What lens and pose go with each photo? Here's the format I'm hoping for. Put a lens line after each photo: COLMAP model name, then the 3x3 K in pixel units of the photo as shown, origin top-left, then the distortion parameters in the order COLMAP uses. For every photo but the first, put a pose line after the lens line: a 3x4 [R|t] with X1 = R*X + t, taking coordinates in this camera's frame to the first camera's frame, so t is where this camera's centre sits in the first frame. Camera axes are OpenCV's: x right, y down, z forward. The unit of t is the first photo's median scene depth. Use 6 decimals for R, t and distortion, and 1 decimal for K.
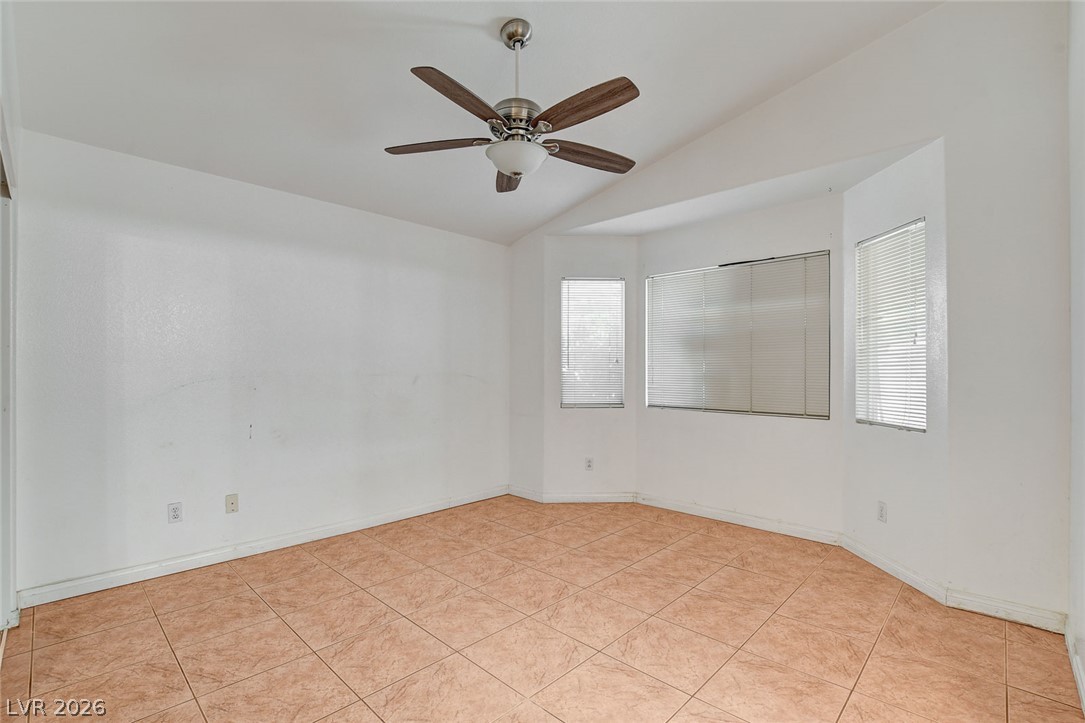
lens RADIAL K [[496.5, 0, 545.1], [0, 496.5, 369.4], [0, 0, 1]] dist [-0.024800, 0.000323]
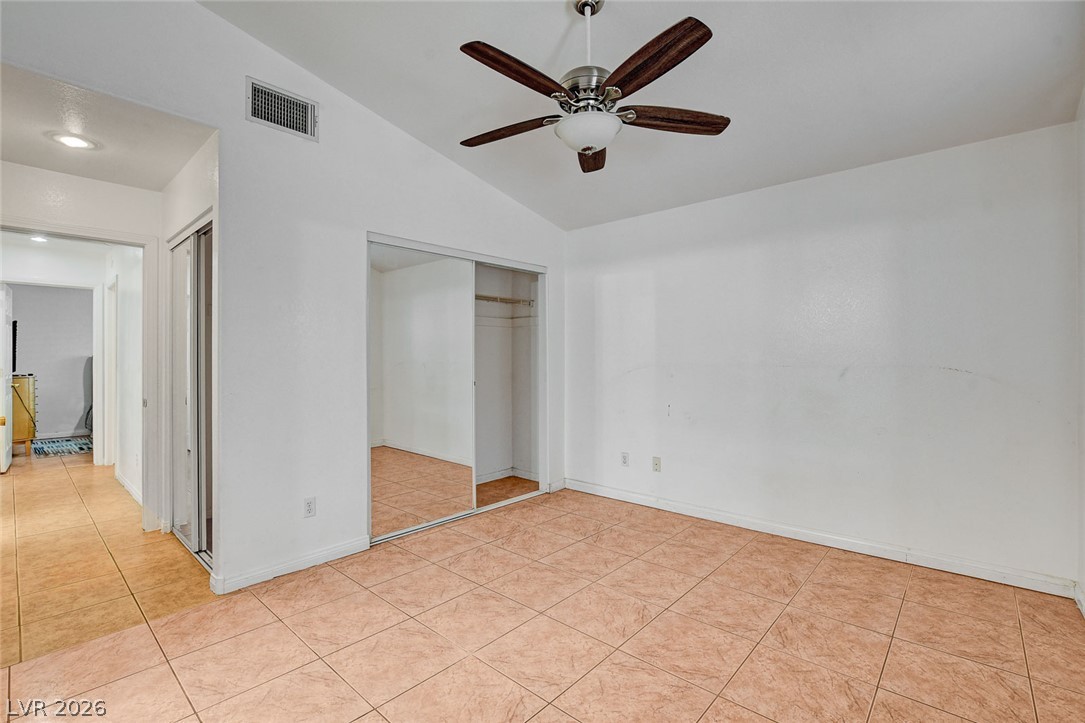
lens RADIAL K [[496.5, 0, 547.4], [0, 496.5, 353.1], [0, 0, 1]] dist [-0.024800, 0.000323]
pose [[0.016647, -0.016124, -0.999731, 0.602064], [0.002652, 0.999867, -0.016082, 0.001774], [0.999858, -0.002384, 0.016687, 0.633514]]
